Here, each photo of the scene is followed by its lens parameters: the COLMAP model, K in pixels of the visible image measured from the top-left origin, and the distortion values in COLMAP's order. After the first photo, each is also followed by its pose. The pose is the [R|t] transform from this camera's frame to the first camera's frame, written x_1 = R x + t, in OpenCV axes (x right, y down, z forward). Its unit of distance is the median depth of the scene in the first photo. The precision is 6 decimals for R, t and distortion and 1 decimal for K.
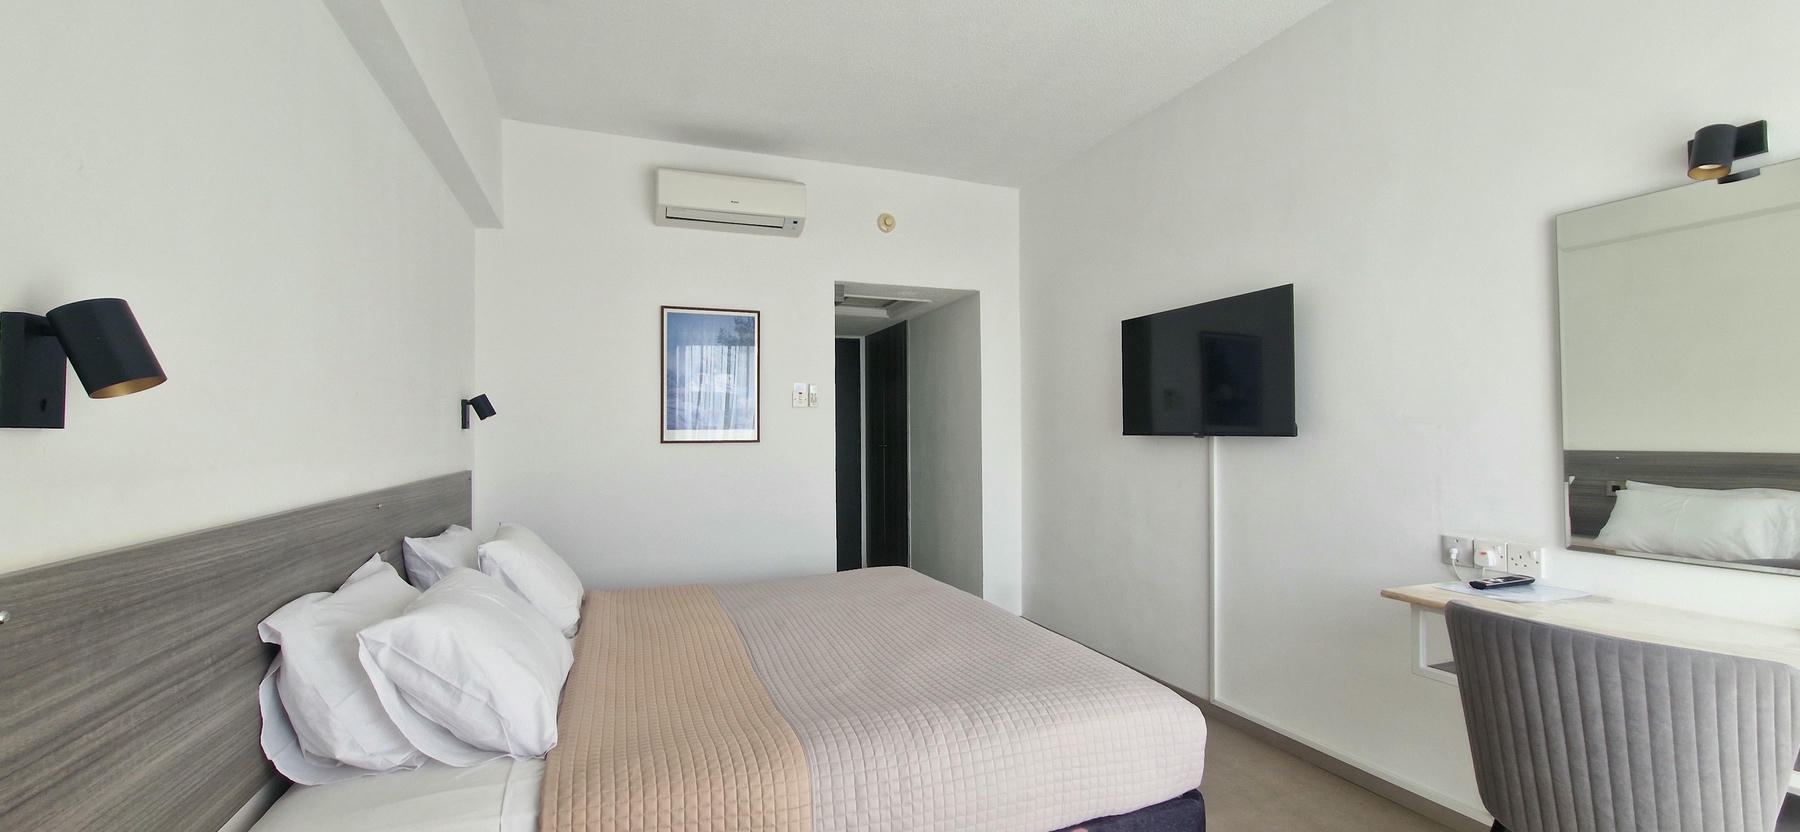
lens RADIAL K [[727.0, 0, 900.0], [0, 727.0, 416.0], [0, 0, 1]] dist [-0.013127, 0.000102]
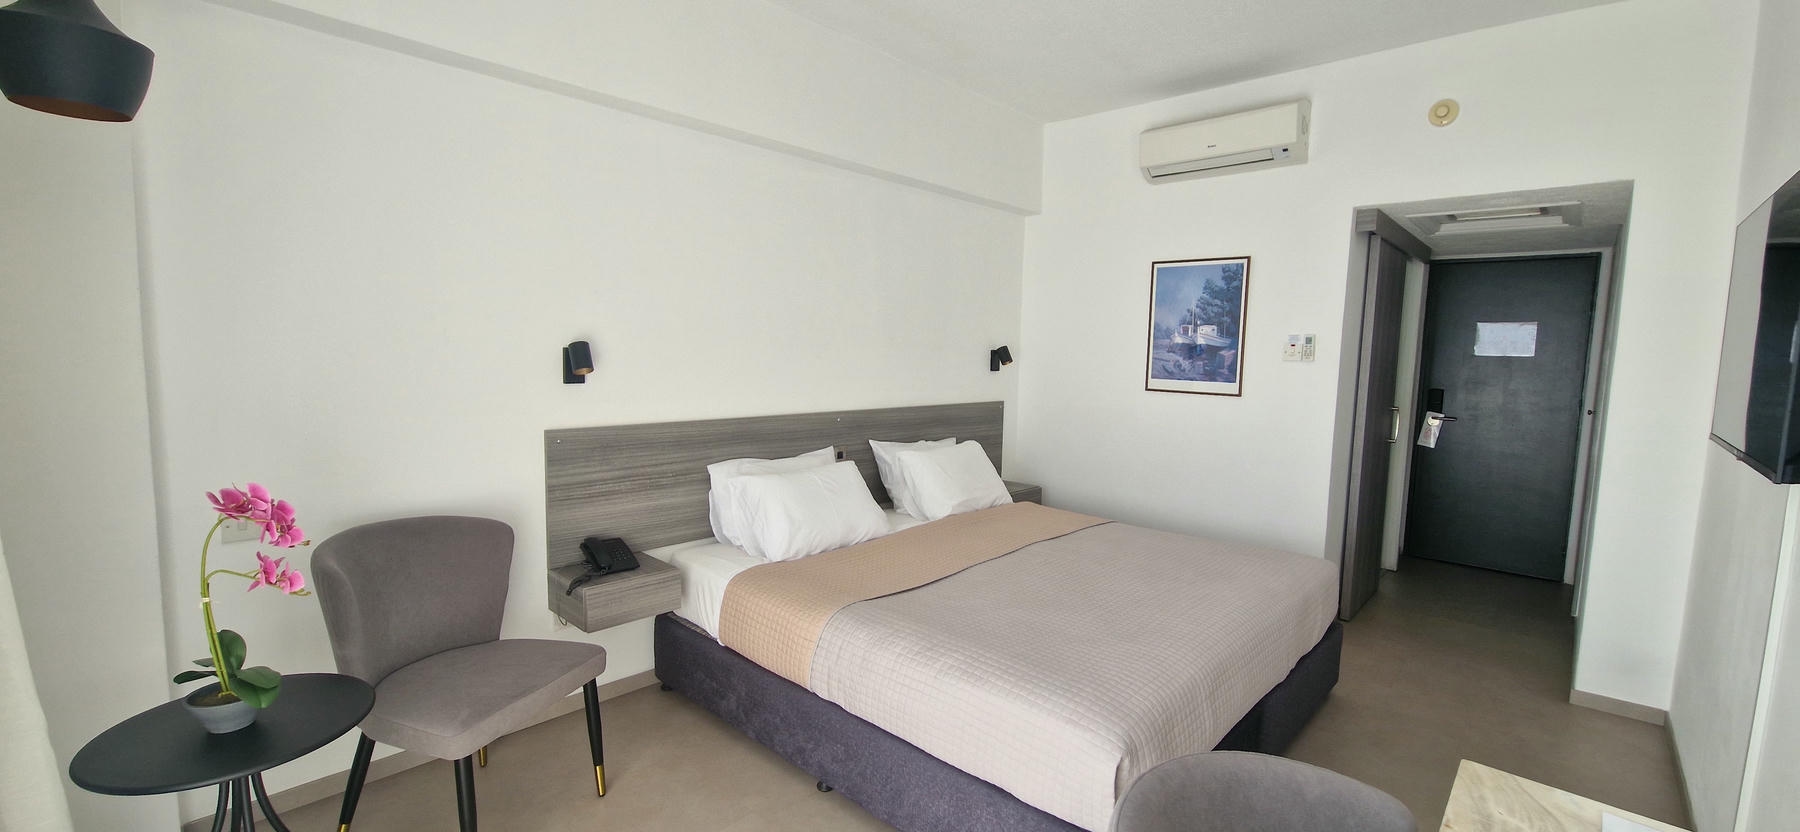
lens RADIAL K [[727.0, 0, 900.0], [0, 727.0, 416.0], [0, 0, 1]] dist [-0.013127, 0.000102]
pose [[0.420926, 0.108283, -0.900609, 0.497192], [-0.006525, 0.993185, 0.116364, -0.048707], [0.907071, -0.043104, 0.418764, 0.209859]]
